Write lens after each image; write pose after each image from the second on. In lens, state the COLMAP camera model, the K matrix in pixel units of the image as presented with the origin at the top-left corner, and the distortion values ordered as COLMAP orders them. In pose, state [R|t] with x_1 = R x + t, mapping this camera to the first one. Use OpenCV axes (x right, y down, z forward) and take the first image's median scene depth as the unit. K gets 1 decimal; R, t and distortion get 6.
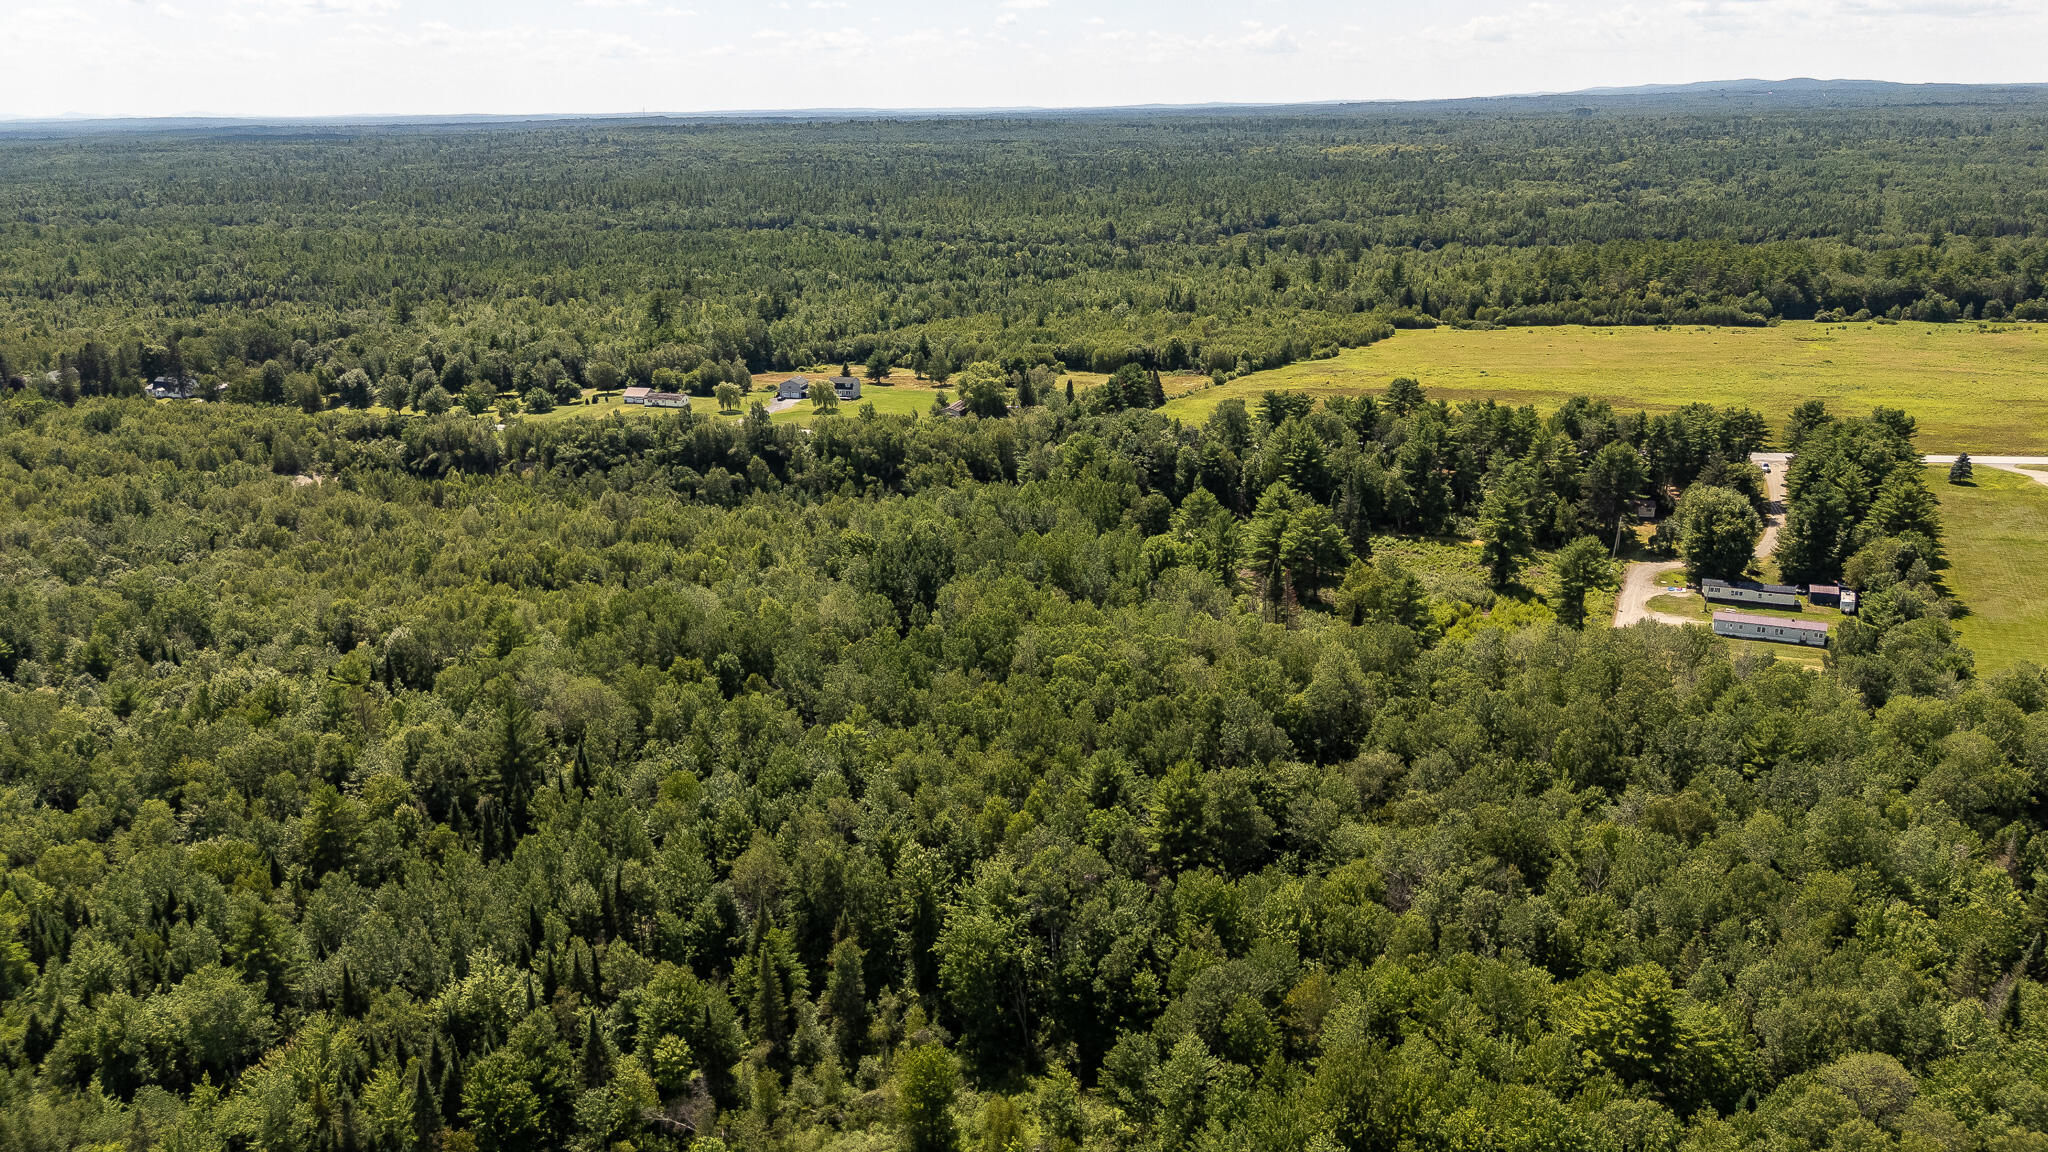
lens RADIAL K [[1510.2, 0, 1024.0], [0, 1510.2, 576.0], [0, 0, 1]] dist [0.070801, -0.063141]
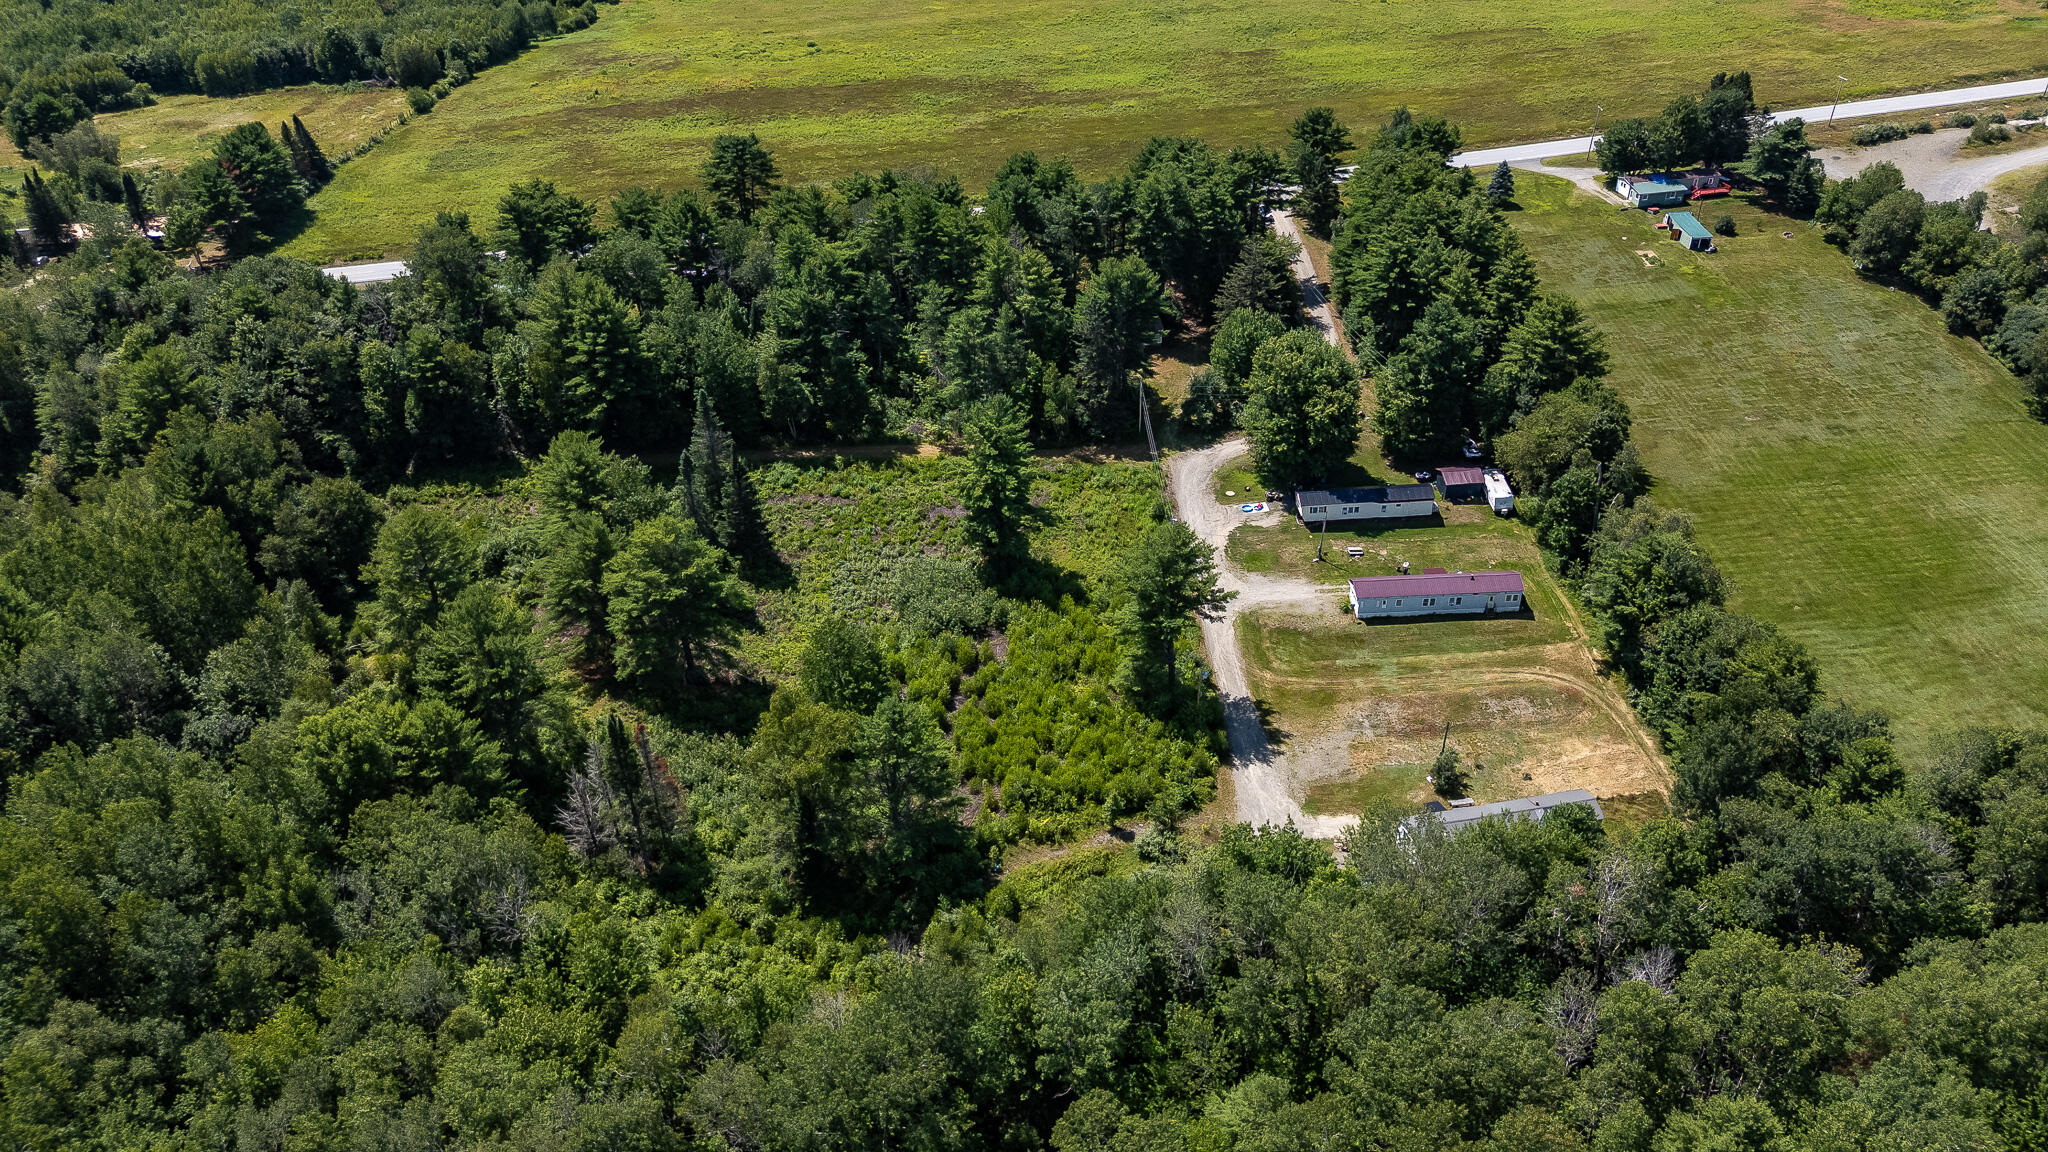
lens RADIAL K [[1510.2, 0, 1024.0], [0, 1510.2, 576.0], [0, 0, 1]] dist [0.070801, -0.063141]
pose [[0.890799, -0.245190, 0.382569, 0.090589], [0.137461, 0.947886, 0.287430, -0.137177], [-0.433107, -0.203454, 0.878080, 0.440209]]
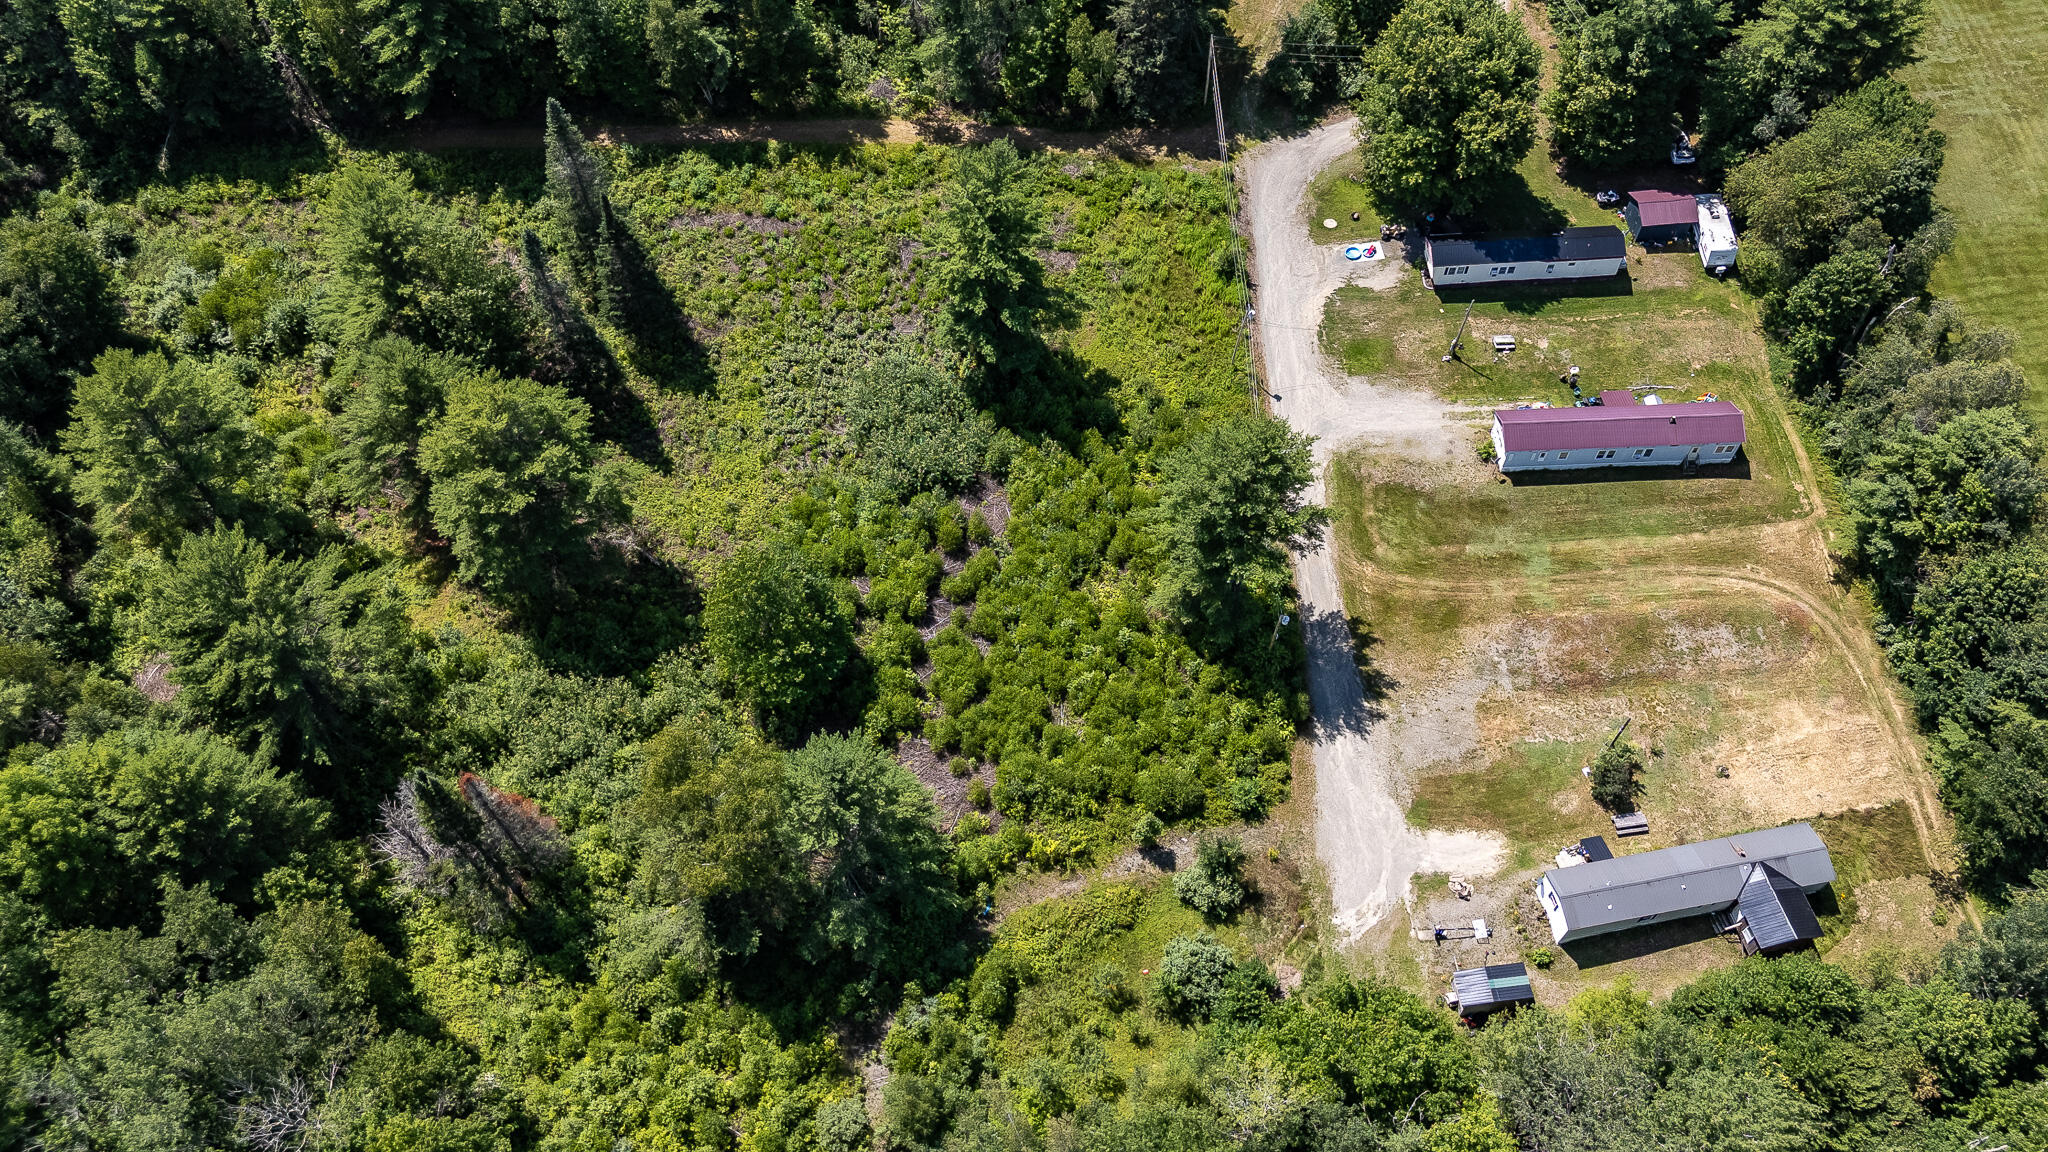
lens RADIAL K [[1518.4, 0, 1019.0], [0, 1518.4, 575.5], [0, 0, 1]] dist [0.038240, -0.014517]
pose [[0.899268, -0.361454, 0.246308, 0.175990], [0.129480, 0.757868, 0.639431, -0.188681], [-0.417793, -0.543128, 0.728328, 0.598502]]
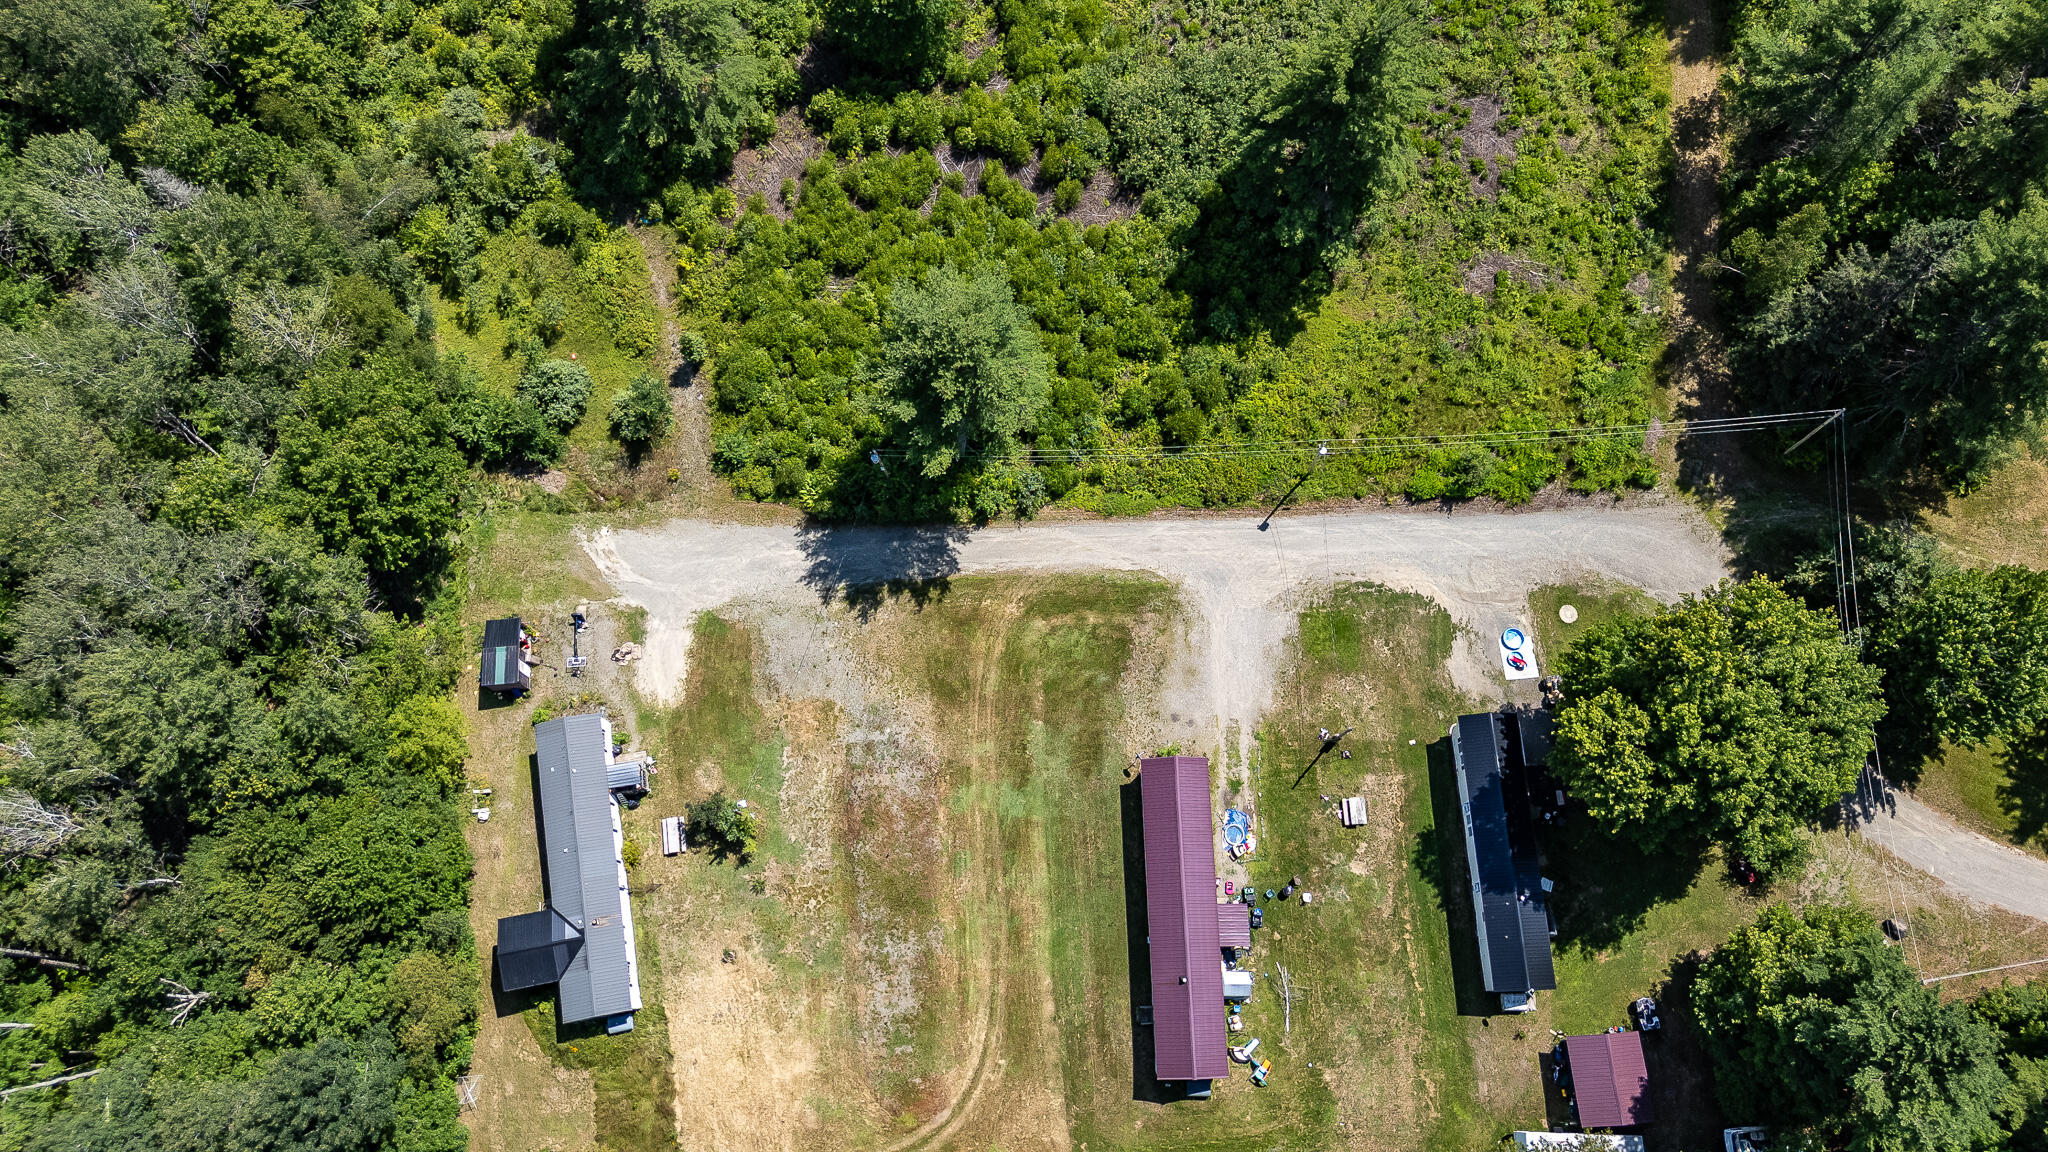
lens RADIAL K [[1510.2, 0, 1024.0], [0, 1510.2, 576.0], [0, 0, 1]] dist [0.070801, -0.063141]
pose [[0.430456, 0.870699, -0.237887, 0.394755], [-0.268540, 0.375159, 0.887210, -0.222877], [0.861739, -0.318023, 0.395307, 0.702841]]
